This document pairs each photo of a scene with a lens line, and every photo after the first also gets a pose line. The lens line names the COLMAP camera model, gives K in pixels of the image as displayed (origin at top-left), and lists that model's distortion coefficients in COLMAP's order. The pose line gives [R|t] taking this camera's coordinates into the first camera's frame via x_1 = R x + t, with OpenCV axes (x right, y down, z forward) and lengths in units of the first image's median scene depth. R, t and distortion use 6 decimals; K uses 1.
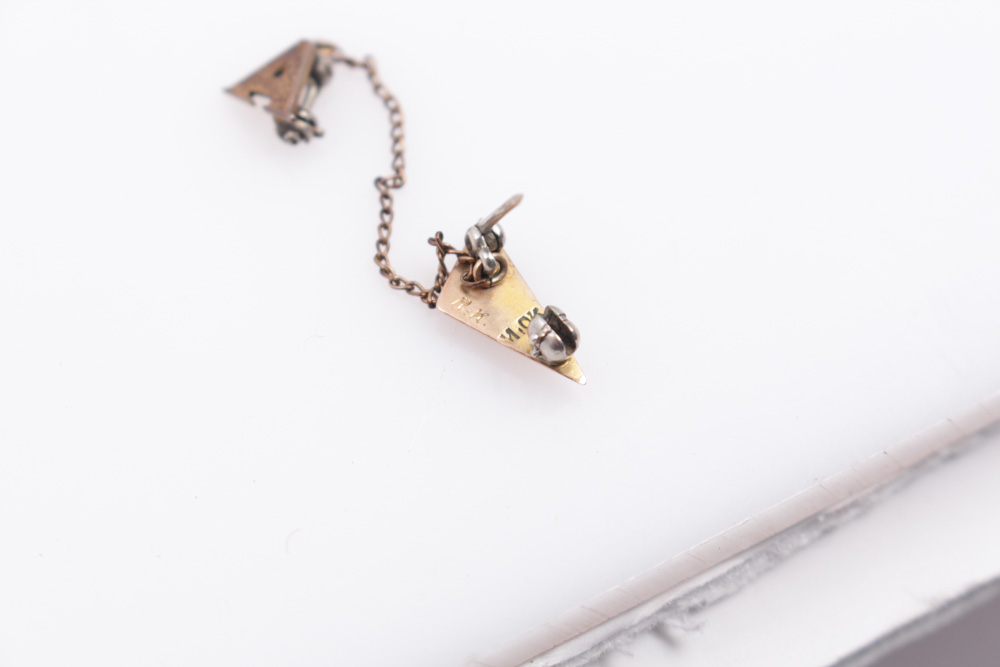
lens RADIAL K [[1574.6, 0, 500.0], [0, 1574.6, 333.5], [0, 0, 1]] dist [0.001168, 0.000418]
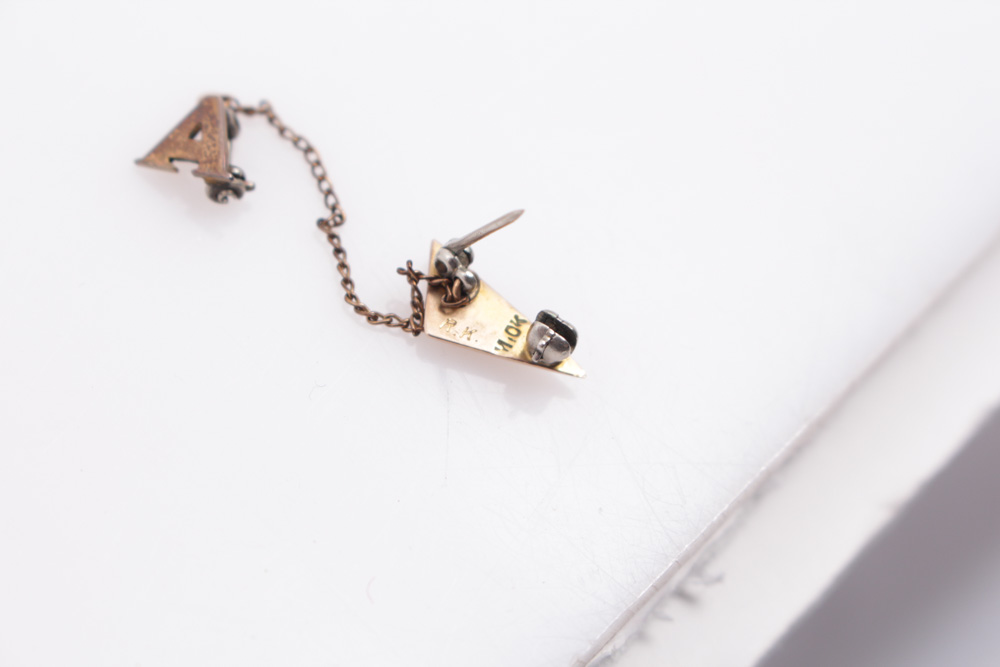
lens RADIAL K [[1574.6, 0, 500.0], [0, 1574.6, 333.5], [0, 0, 1]] dist [0.001168, 0.000418]
pose [[0.959806, -0.205709, 0.190936, -0.183476], [0.203465, 0.978575, 0.031500, -0.038182], [-0.193325, 0.008615, 0.981097, -0.005048]]
